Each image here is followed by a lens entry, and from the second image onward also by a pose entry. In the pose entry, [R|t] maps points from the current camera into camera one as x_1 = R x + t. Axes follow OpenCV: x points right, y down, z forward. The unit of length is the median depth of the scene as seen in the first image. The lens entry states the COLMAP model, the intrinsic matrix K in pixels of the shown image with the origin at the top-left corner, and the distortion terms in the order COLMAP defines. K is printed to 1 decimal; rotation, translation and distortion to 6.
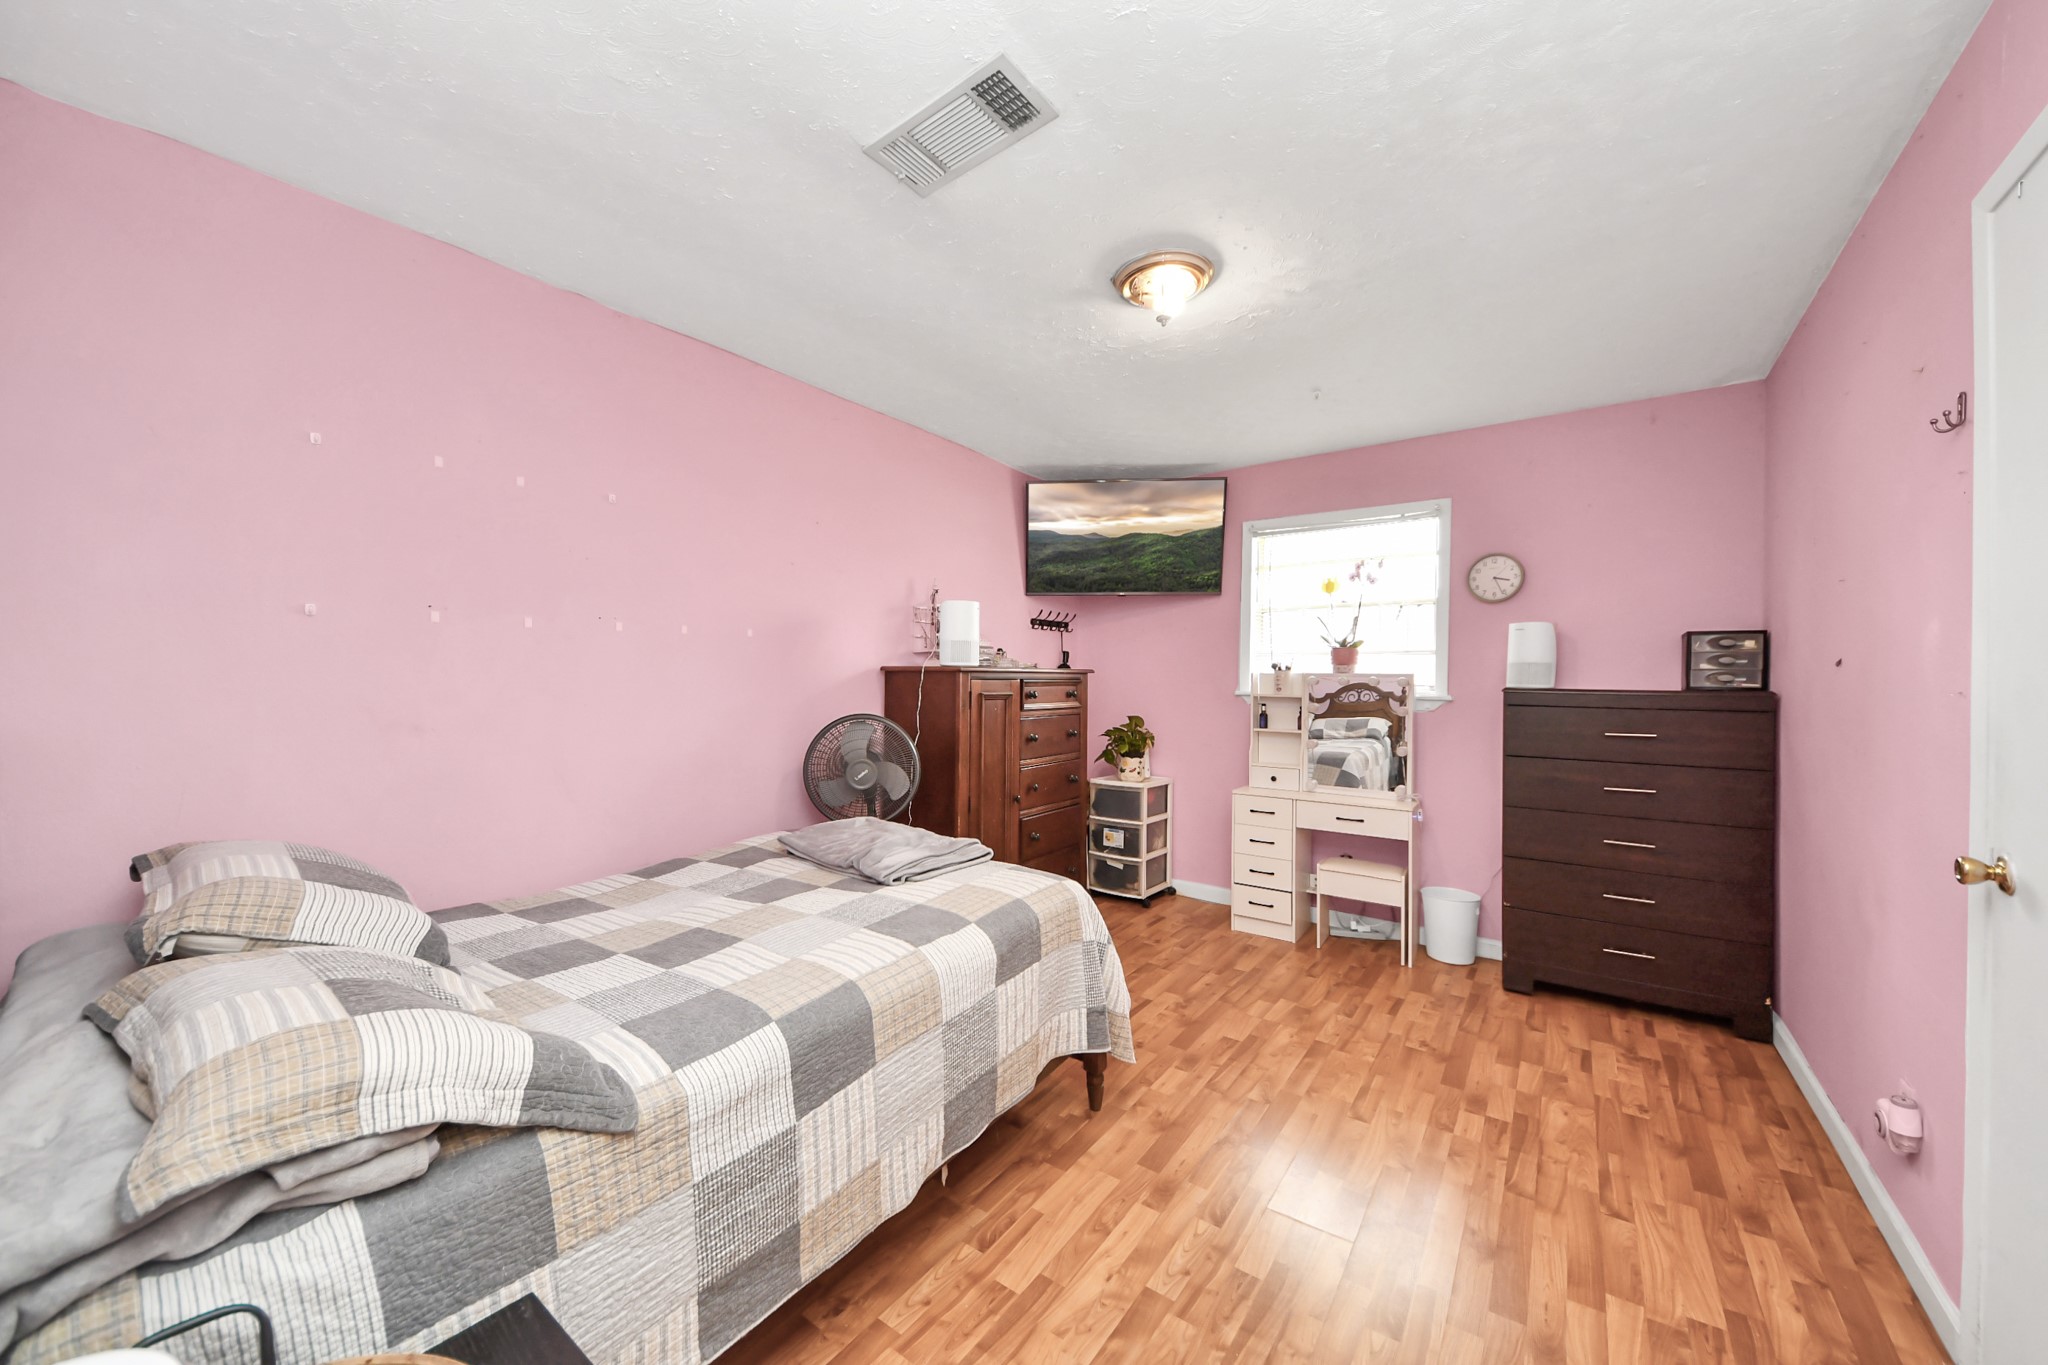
lens RADIAL K [[739.5, 0, 1024.0], [0, 739.5, 682.5], [0, 0, 1]] dist [-0.000051, -0.000024]
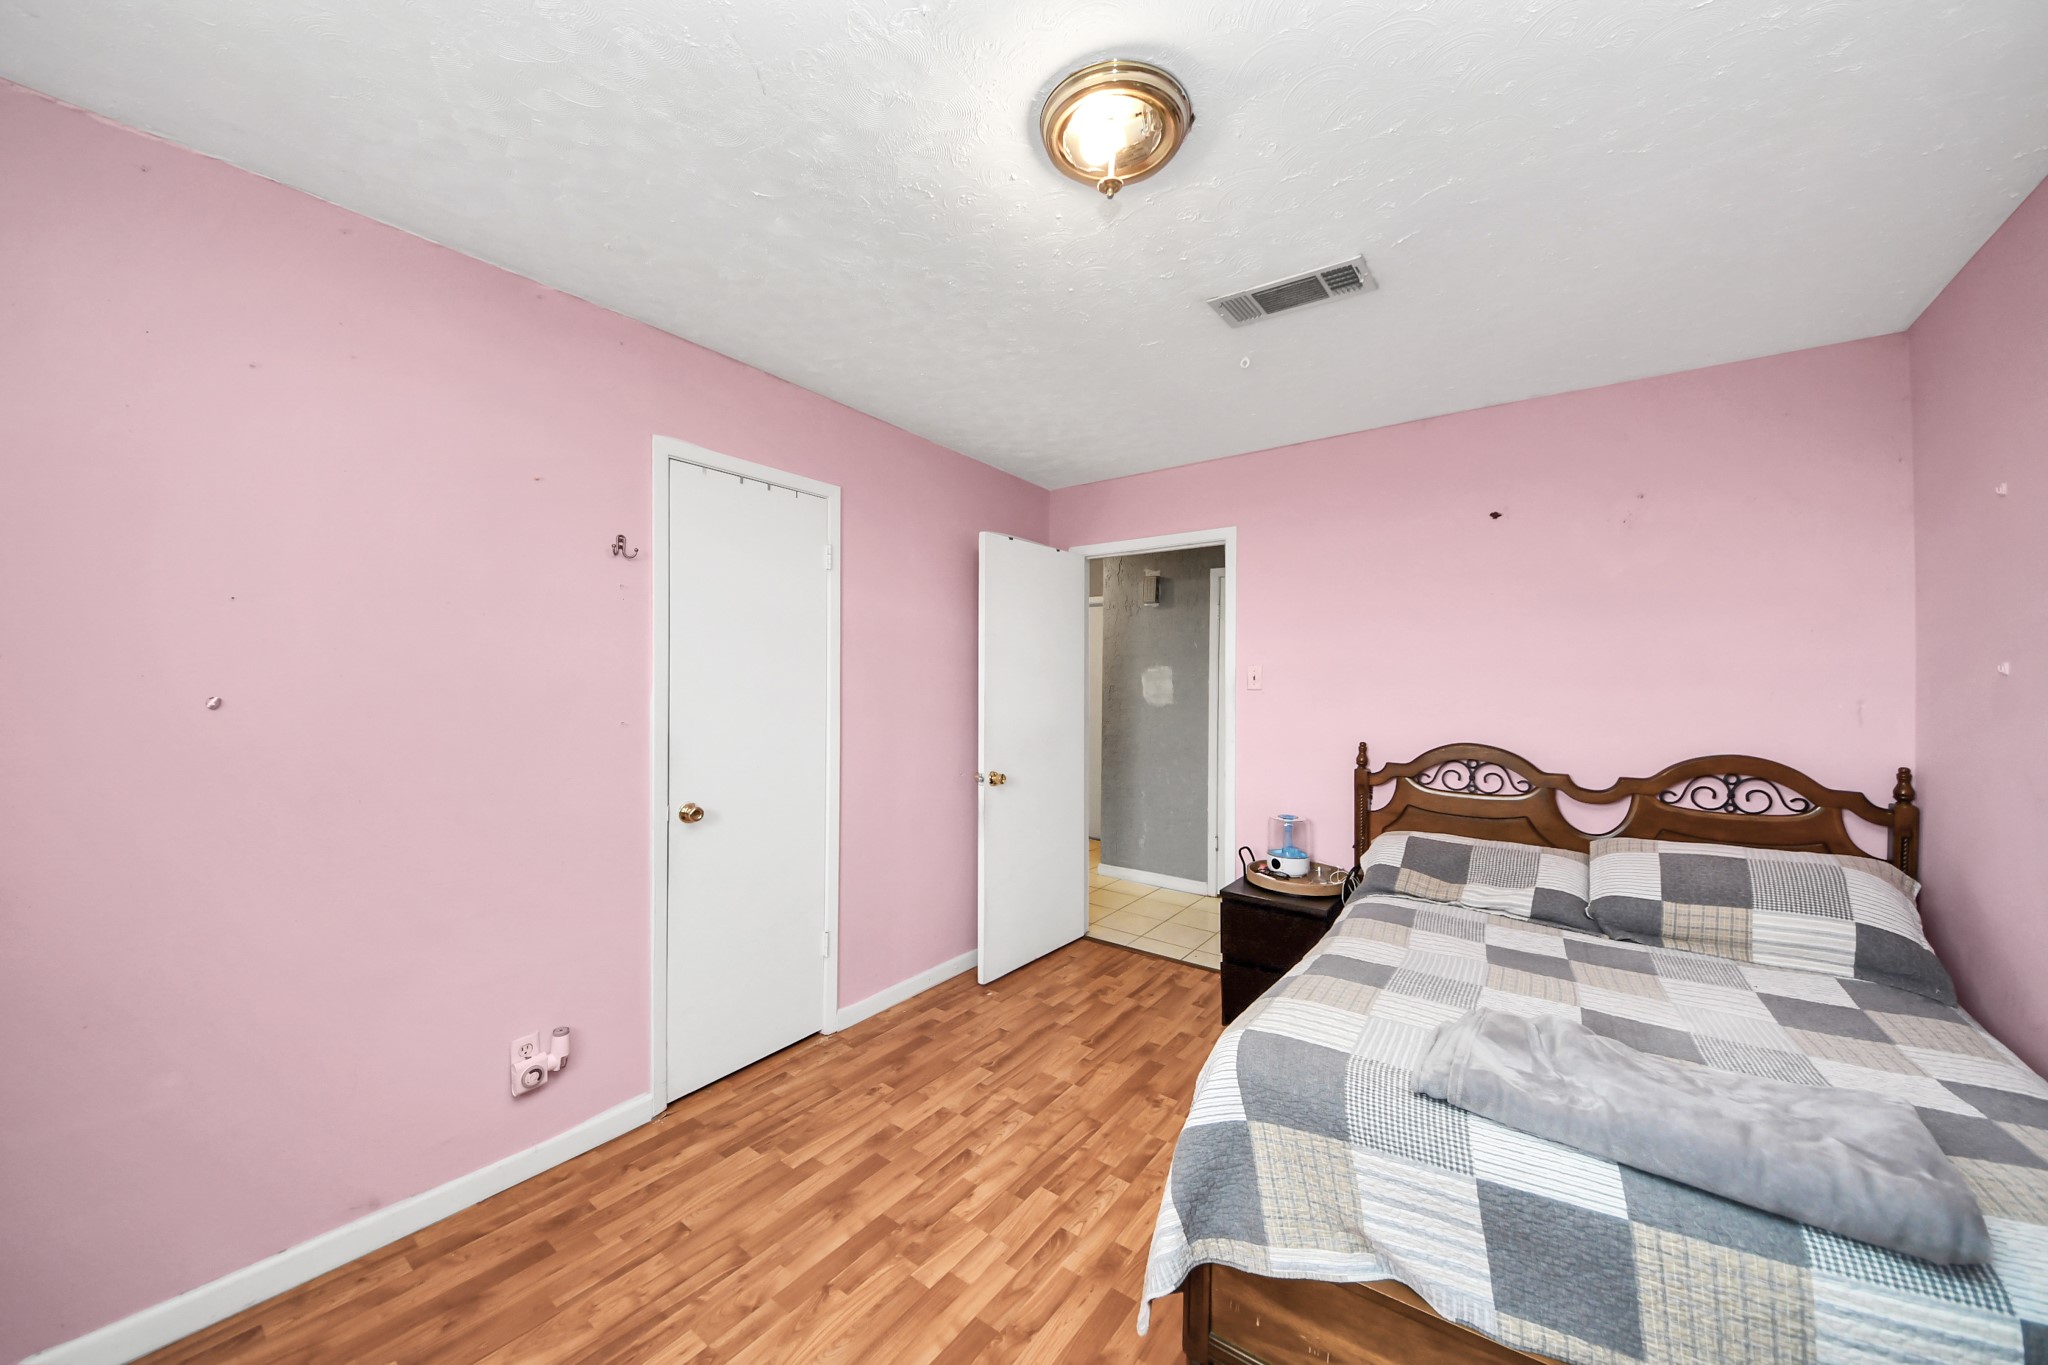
lens RADIAL K [[742.2, 0, 1024.0], [0, 742.2, 682.5], [0, 0, 1]] dist [-0.043644, -0.000286]
pose [[-0.999920, -0.012503, -0.001660, 0.342945], [-0.012513, 0.999904, 0.005900, -0.076805], [0.001587, 0.005921, -0.999981, 2.135201]]
